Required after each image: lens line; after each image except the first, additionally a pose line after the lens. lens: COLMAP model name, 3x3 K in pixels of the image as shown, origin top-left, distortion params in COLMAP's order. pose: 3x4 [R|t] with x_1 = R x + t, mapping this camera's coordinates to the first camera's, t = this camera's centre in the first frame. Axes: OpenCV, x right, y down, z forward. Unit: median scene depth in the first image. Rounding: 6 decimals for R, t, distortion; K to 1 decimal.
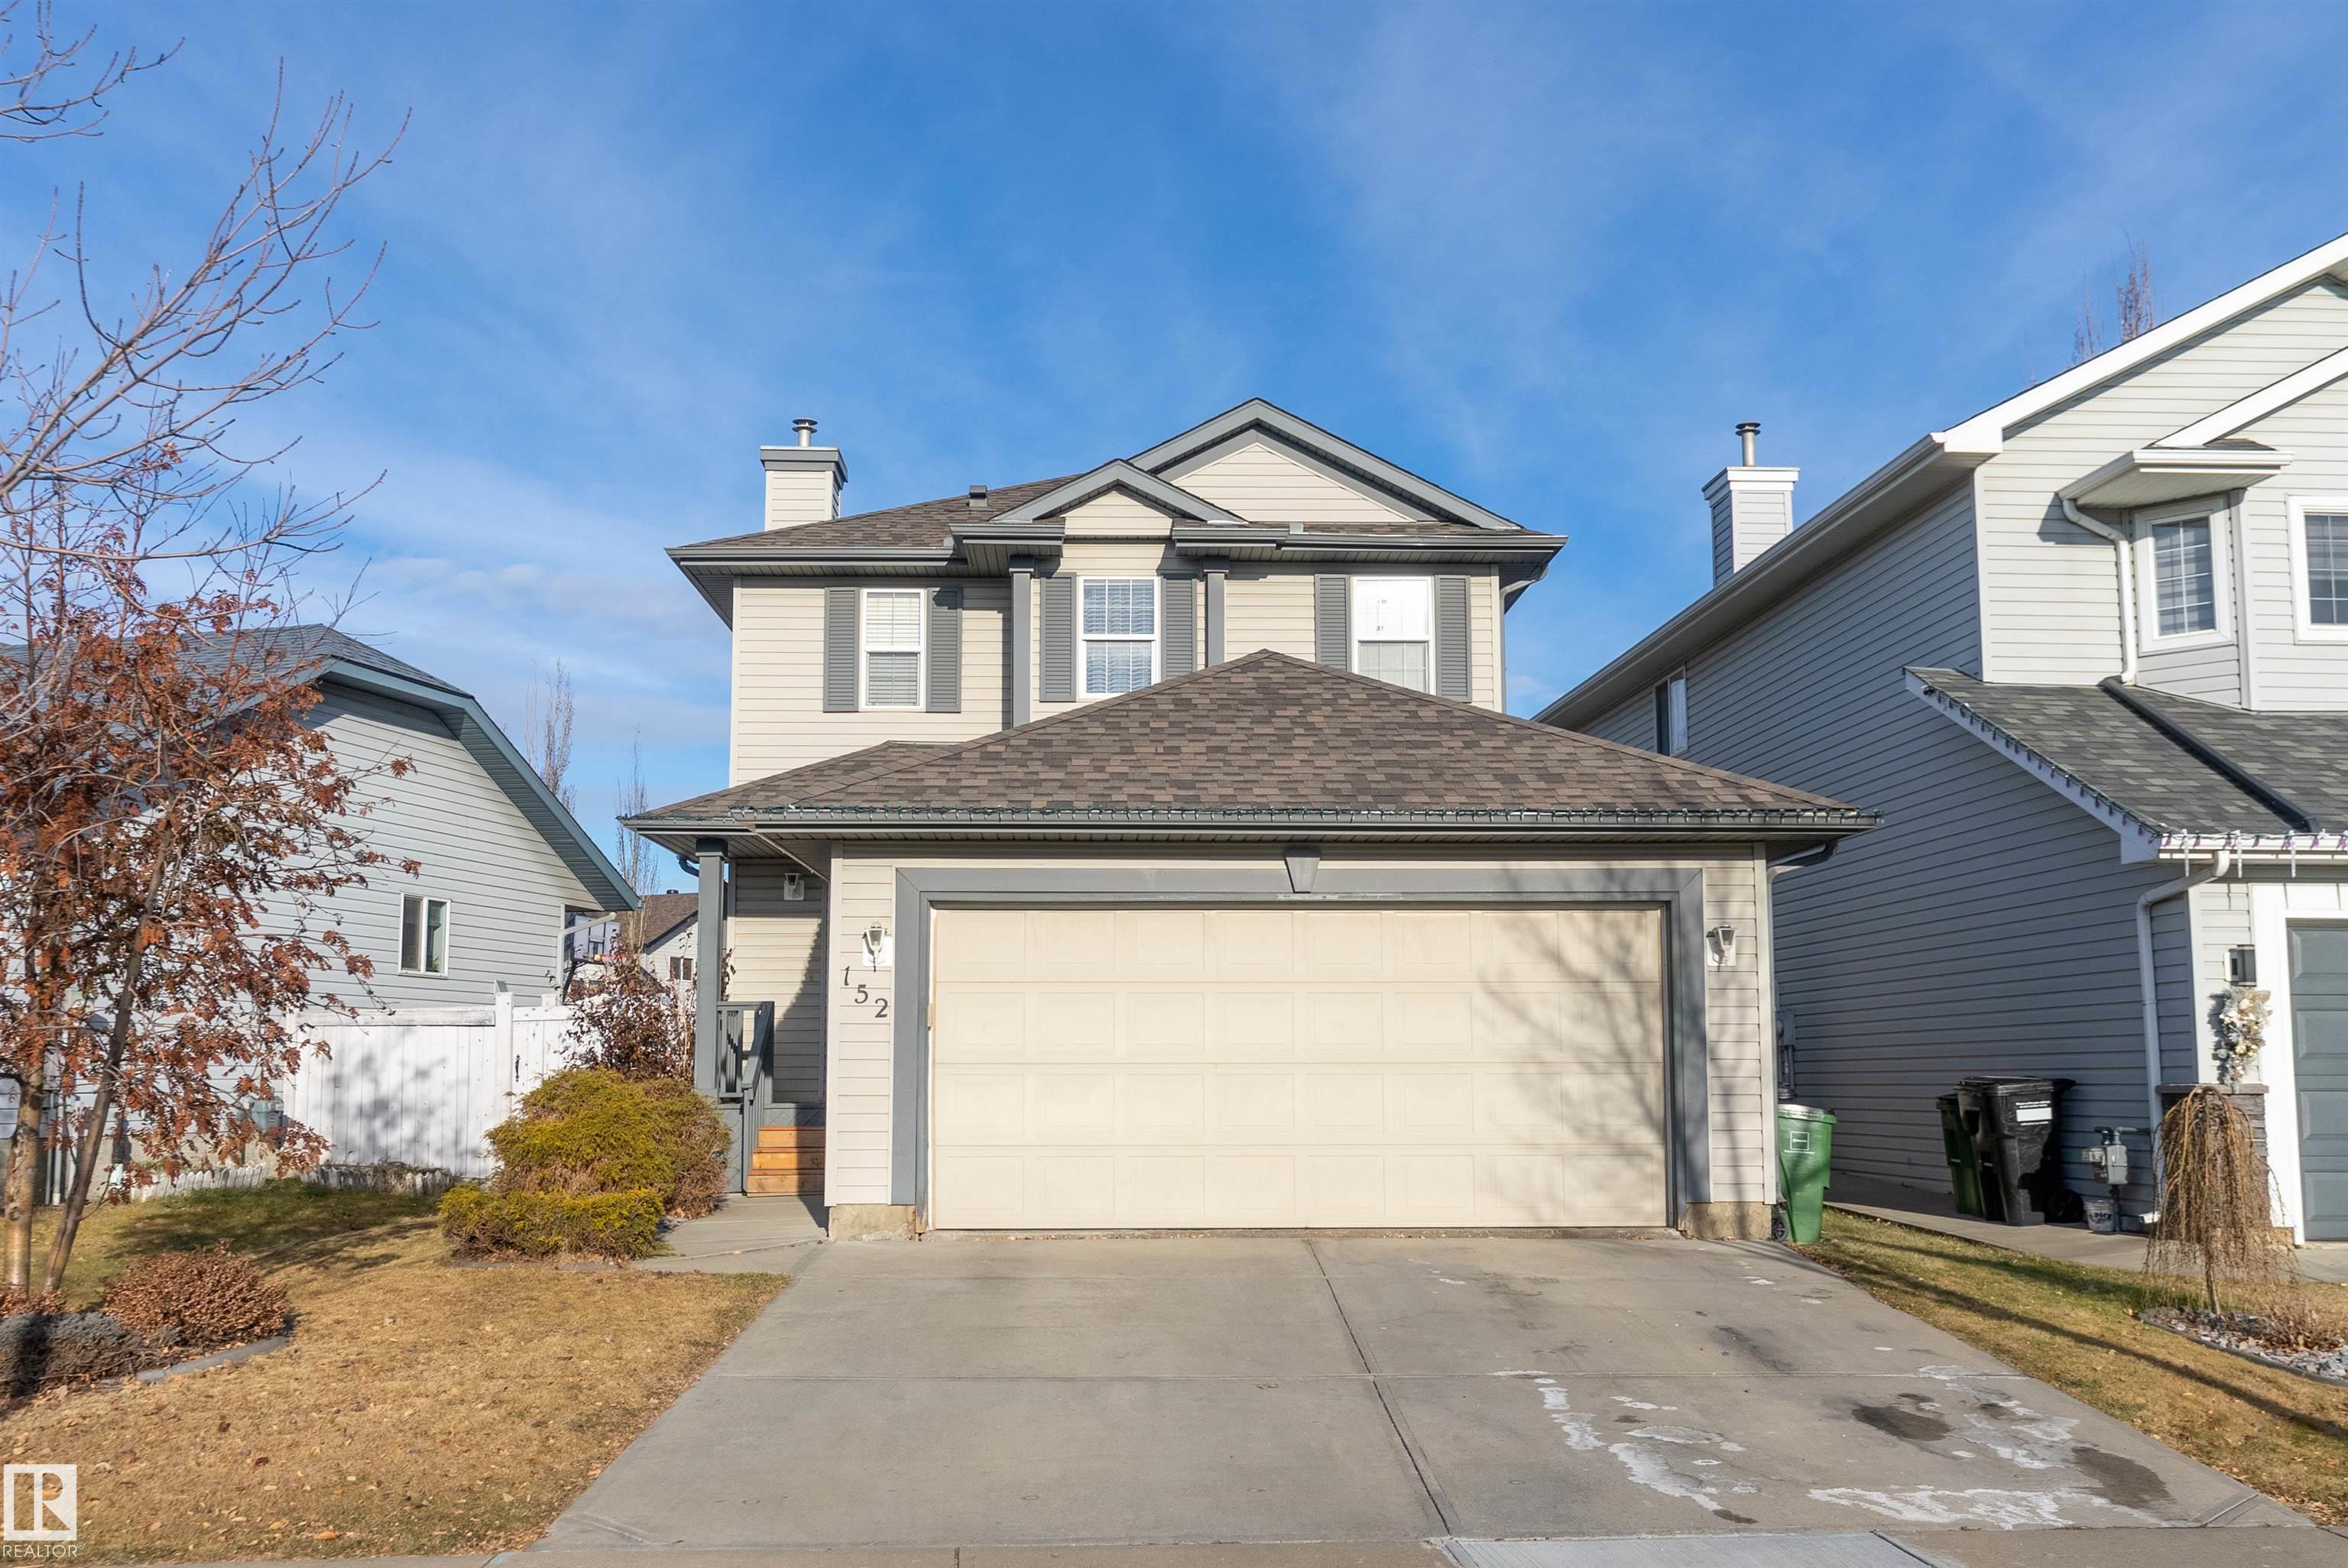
lens RADIAL K [[2048.8, 0, 1174.0], [0, 2048.8, 784.0], [0, 0, 1]] dist [-0.004199, 0.002696]
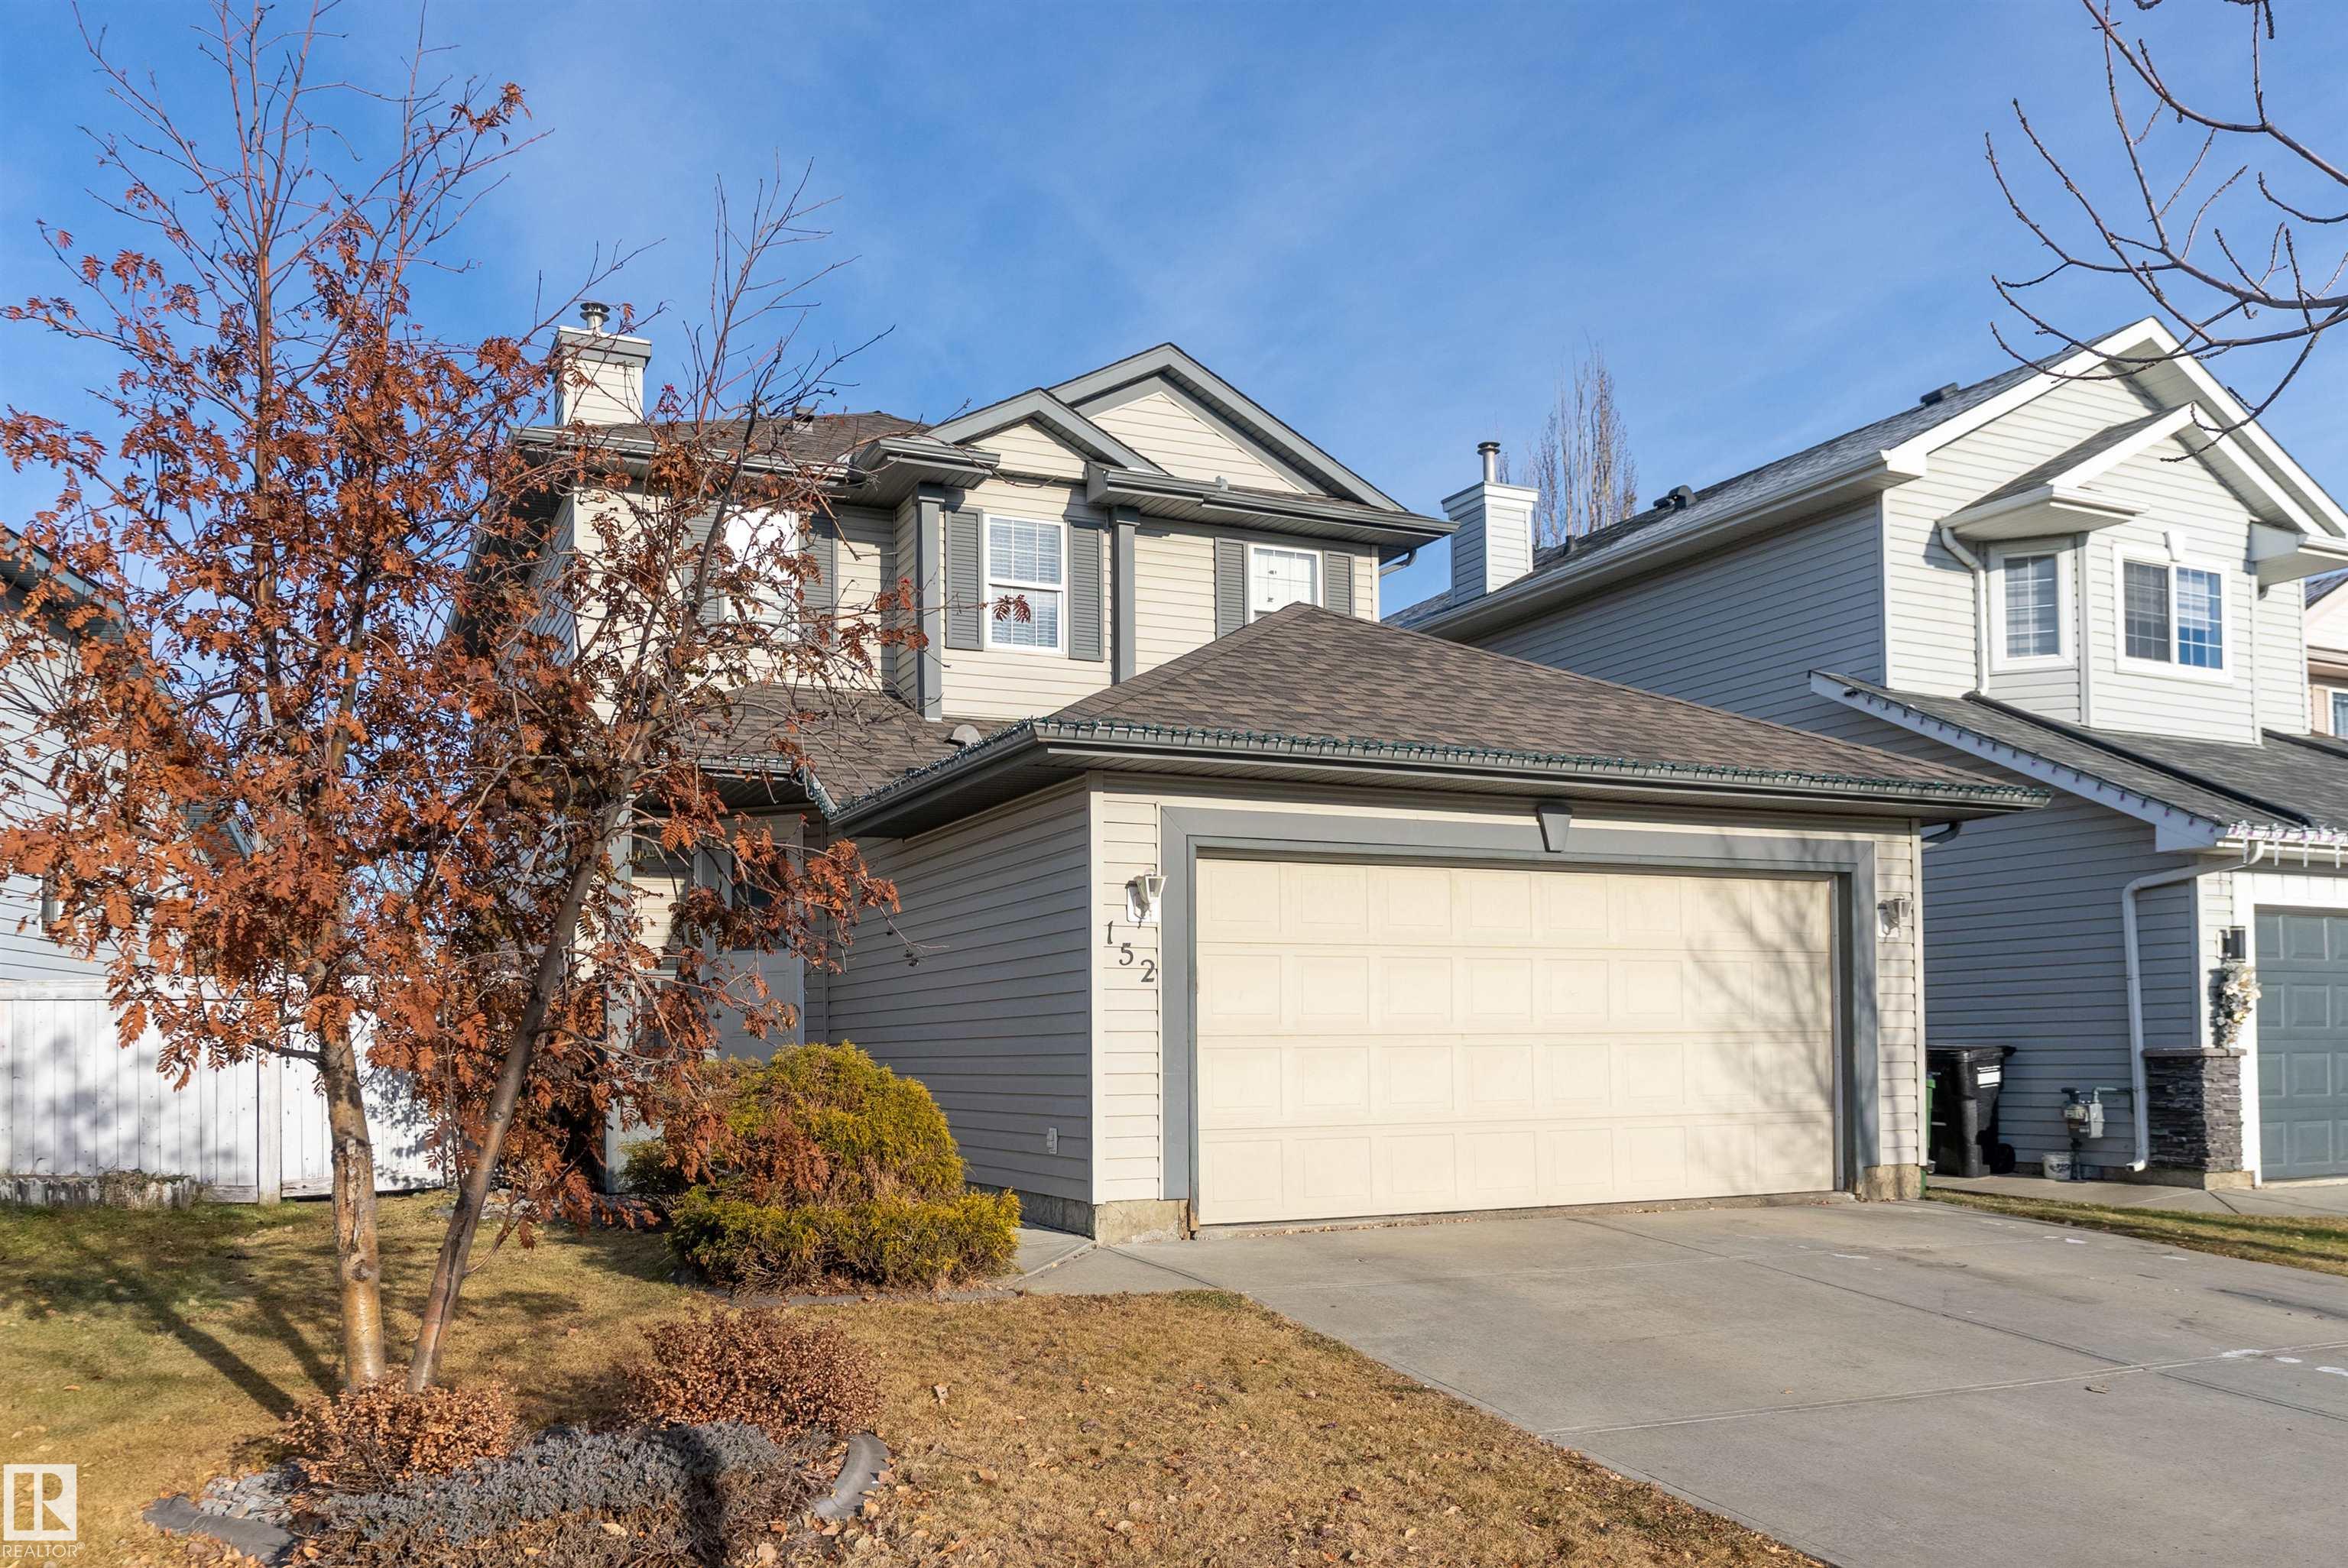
lens RADIAL K [[1825.7, 0, 1175.1], [0, 1825.7, 947.7], [0, 0, 1]] dist [-0.004499, -0.000542]
pose [[0.923810, 0.013148, 0.382625, -0.405249], [-0.043897, 0.996457, 0.071743, 0.043617], [-0.380326, -0.083073, 0.921114, 0.290482]]
